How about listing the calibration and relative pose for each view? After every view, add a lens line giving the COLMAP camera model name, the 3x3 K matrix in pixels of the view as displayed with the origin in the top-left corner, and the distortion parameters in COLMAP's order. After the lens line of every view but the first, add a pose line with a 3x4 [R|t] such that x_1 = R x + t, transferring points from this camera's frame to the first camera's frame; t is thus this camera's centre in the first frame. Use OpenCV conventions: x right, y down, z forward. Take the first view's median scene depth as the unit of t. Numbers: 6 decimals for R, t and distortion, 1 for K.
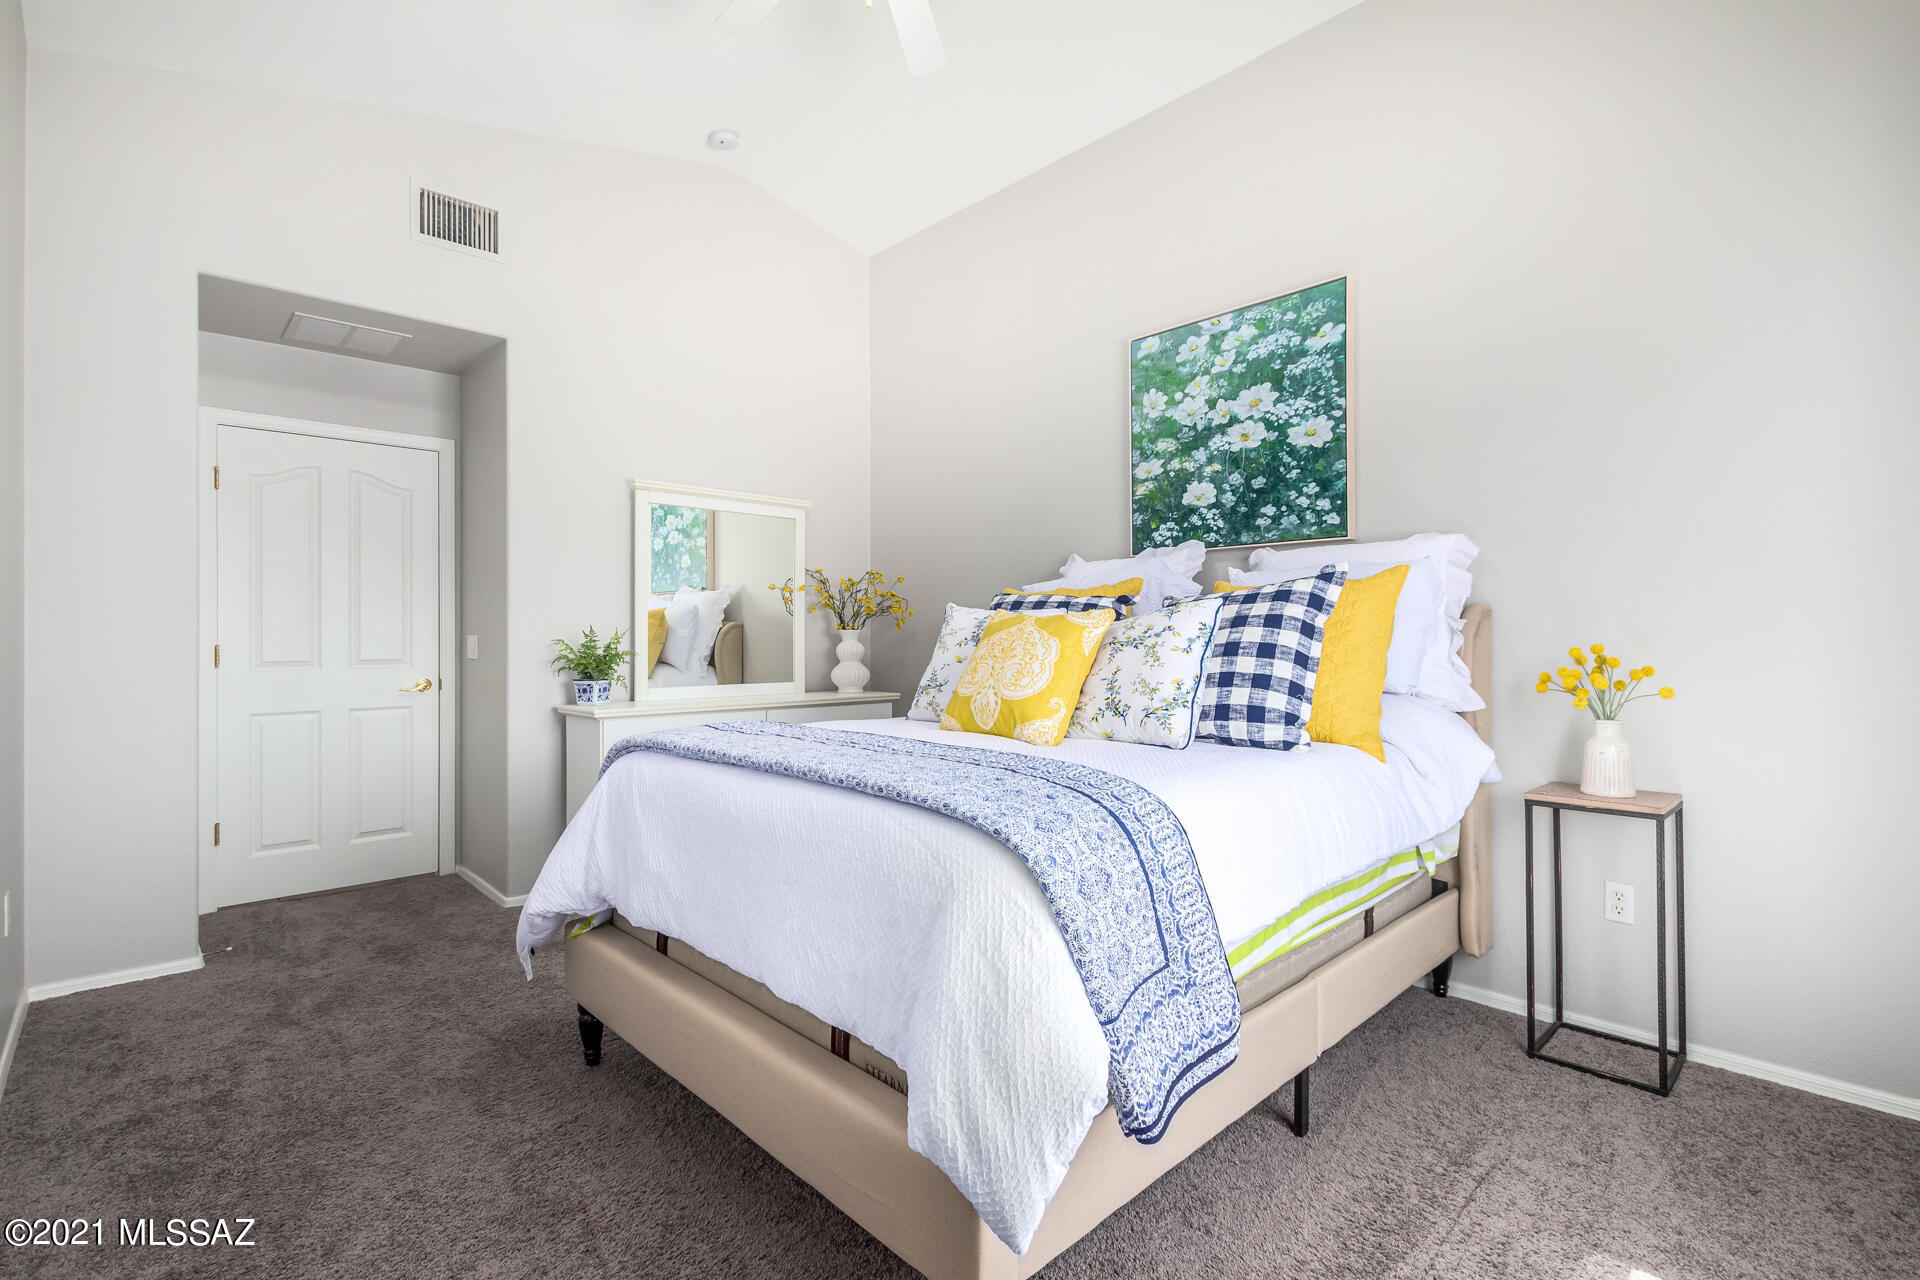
lens RADIAL K [[883.6, 0, 965.2], [0, 883.6, 635.8], [0, 0, 1]] dist [0.001673, 0.000026]
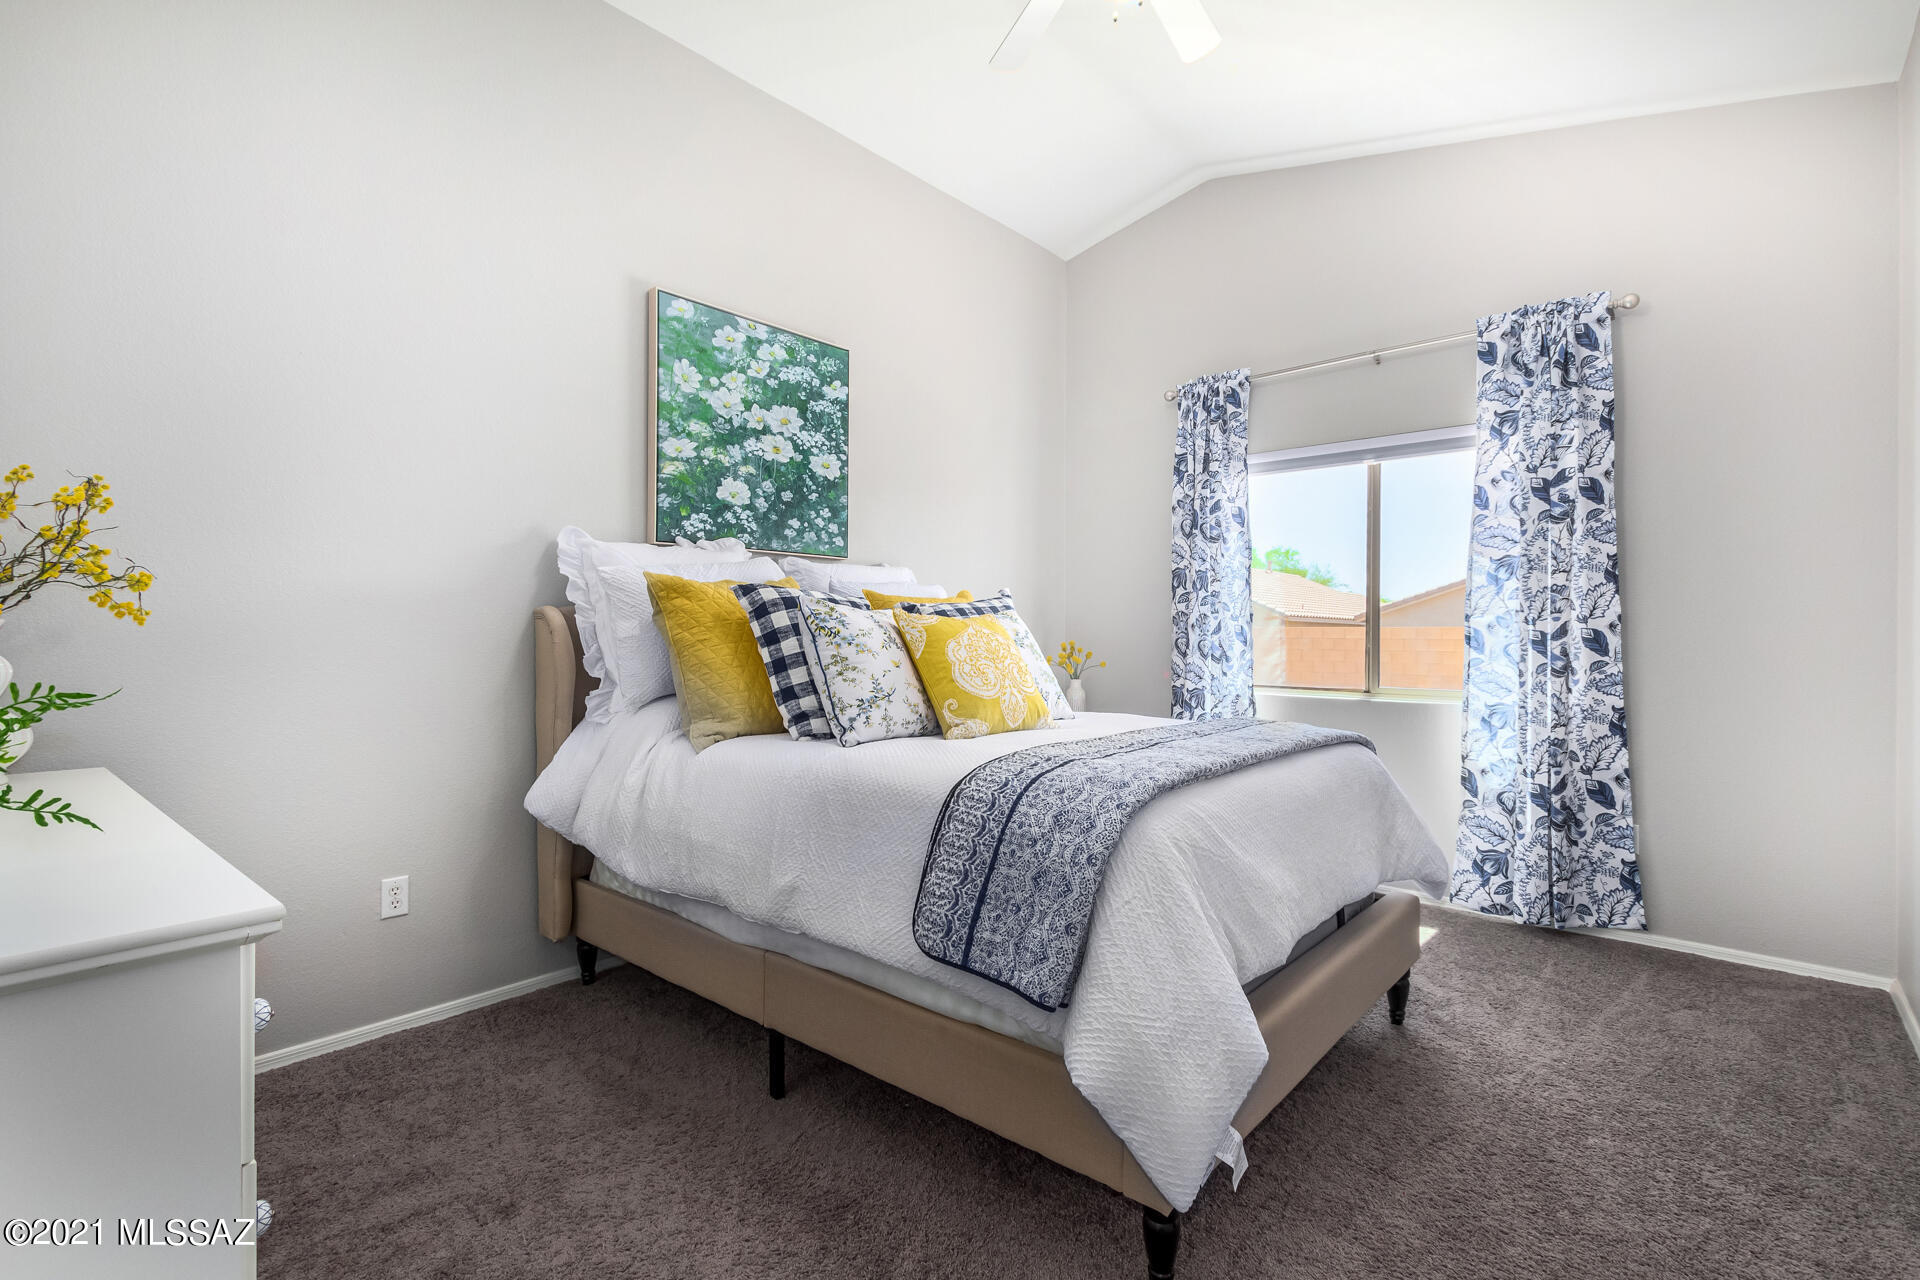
lens RADIAL K [[883.6, 0, 964.8], [0, 883.6, 637.0], [0, 0, 1]] dist [0.001673, 0.000026]
pose [[-0.097472, 0.000199, 0.995238, -0.750079], [0.000474, 1.000000, -0.000153, 0.000424], [-0.995238, 0.000457, -0.097472, 0.863547]]
